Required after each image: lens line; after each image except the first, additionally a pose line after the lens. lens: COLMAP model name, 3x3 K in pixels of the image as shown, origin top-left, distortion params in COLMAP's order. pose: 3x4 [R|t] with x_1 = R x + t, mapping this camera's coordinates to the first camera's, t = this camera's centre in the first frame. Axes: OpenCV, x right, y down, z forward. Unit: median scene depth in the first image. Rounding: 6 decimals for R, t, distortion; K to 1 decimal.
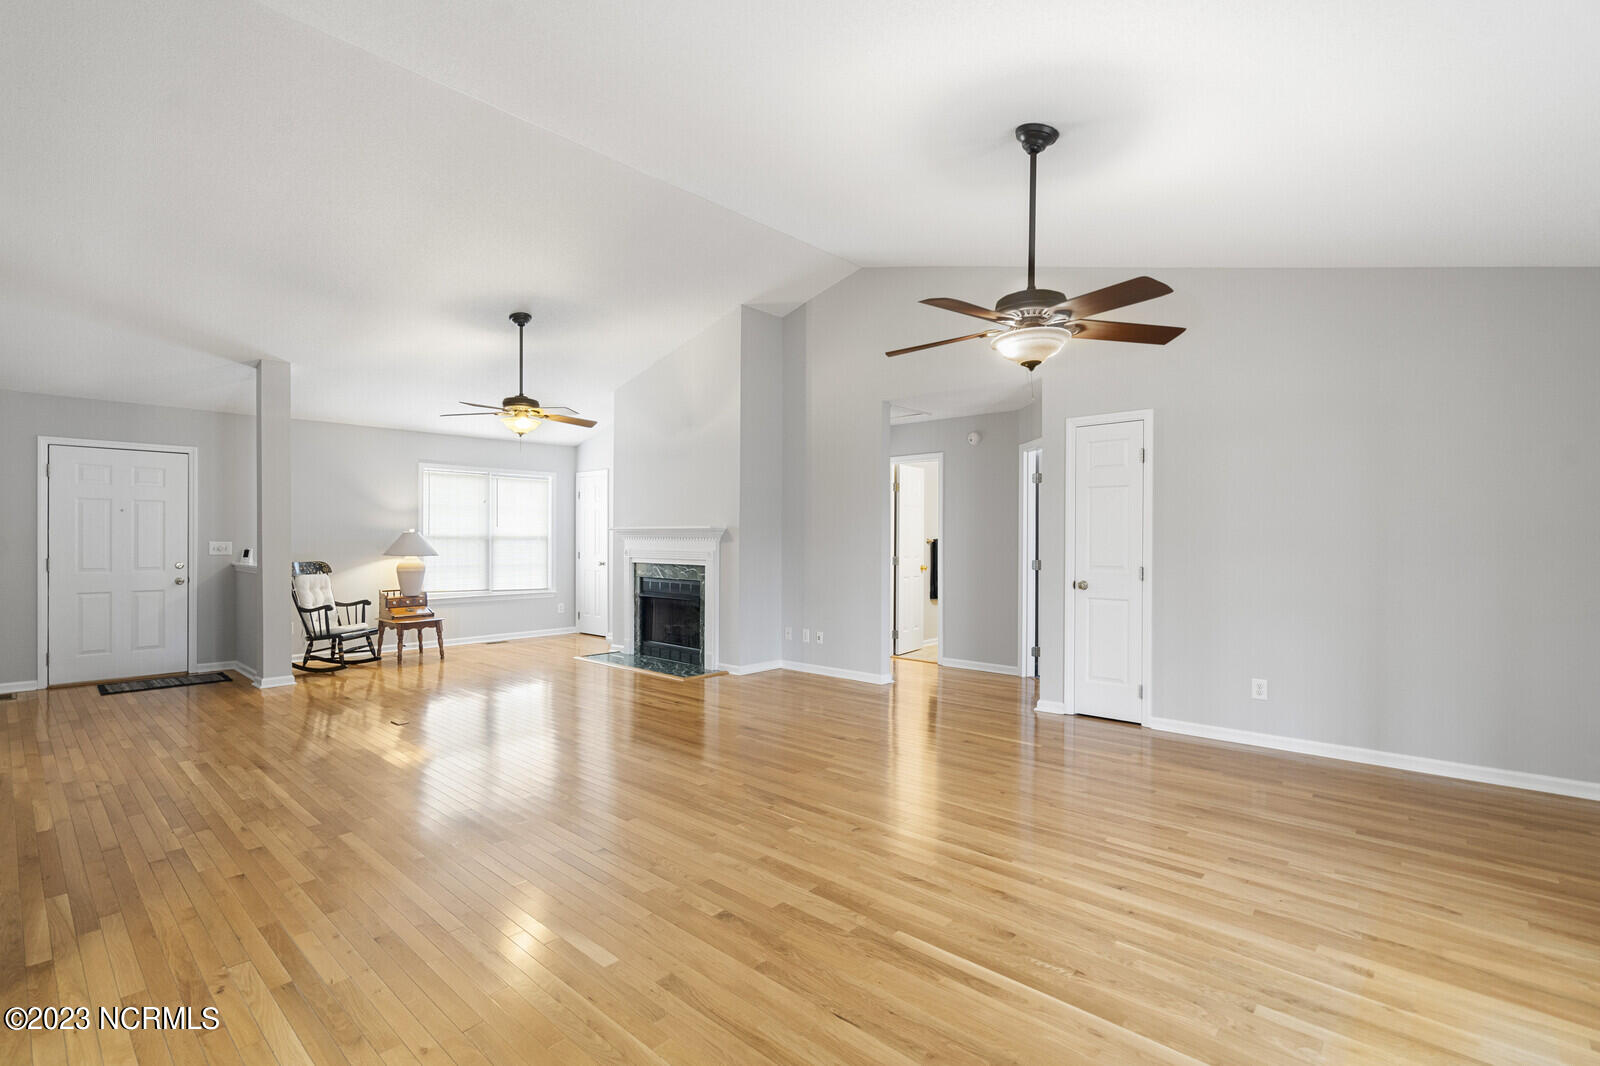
lens RADIAL K [[743.6, 0, 801.1], [0, 743.6, 544.7], [0, 0, 1]] dist [-0.000047, 0.001407]
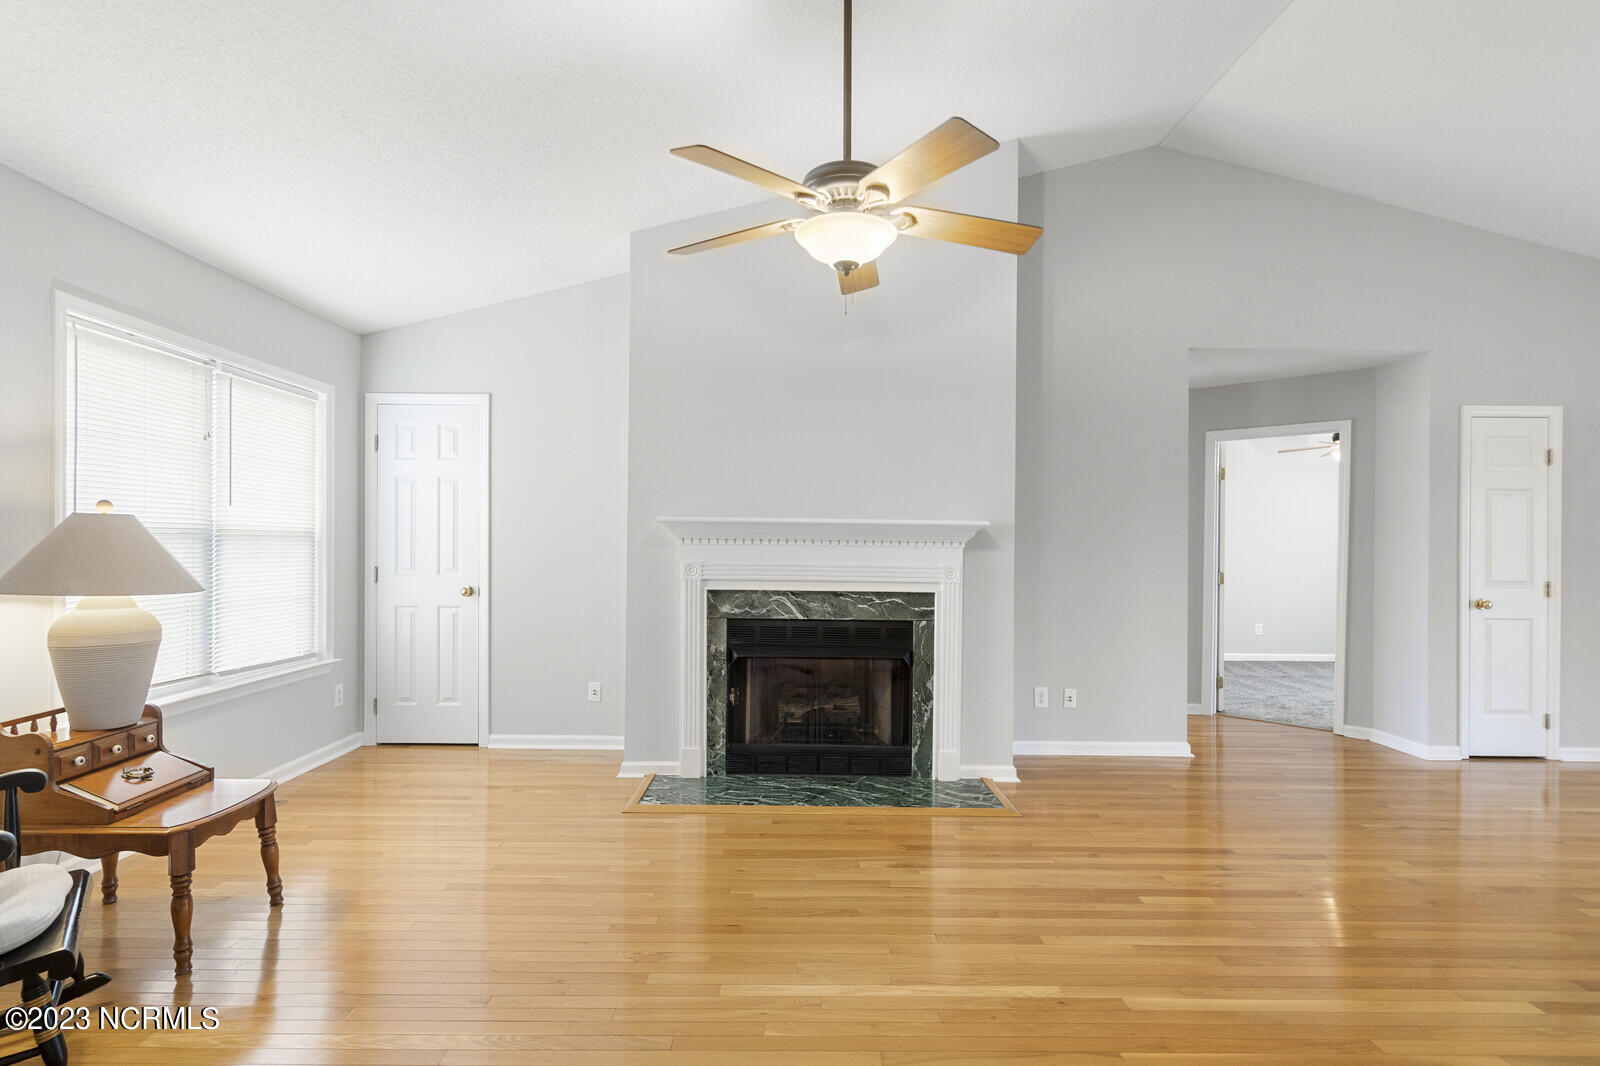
lens RADIAL K [[778.1, 0, 798.3], [0, 778.1, 536.7], [0, 0, 1]] dist [0.003528, 0.000387]
pose [[0.736894, 0.012140, 0.675899, -0.540114], [-0.005070, 0.999910, -0.012432, -0.004942], [-0.675989, 0.005734, 0.736889, 0.589183]]
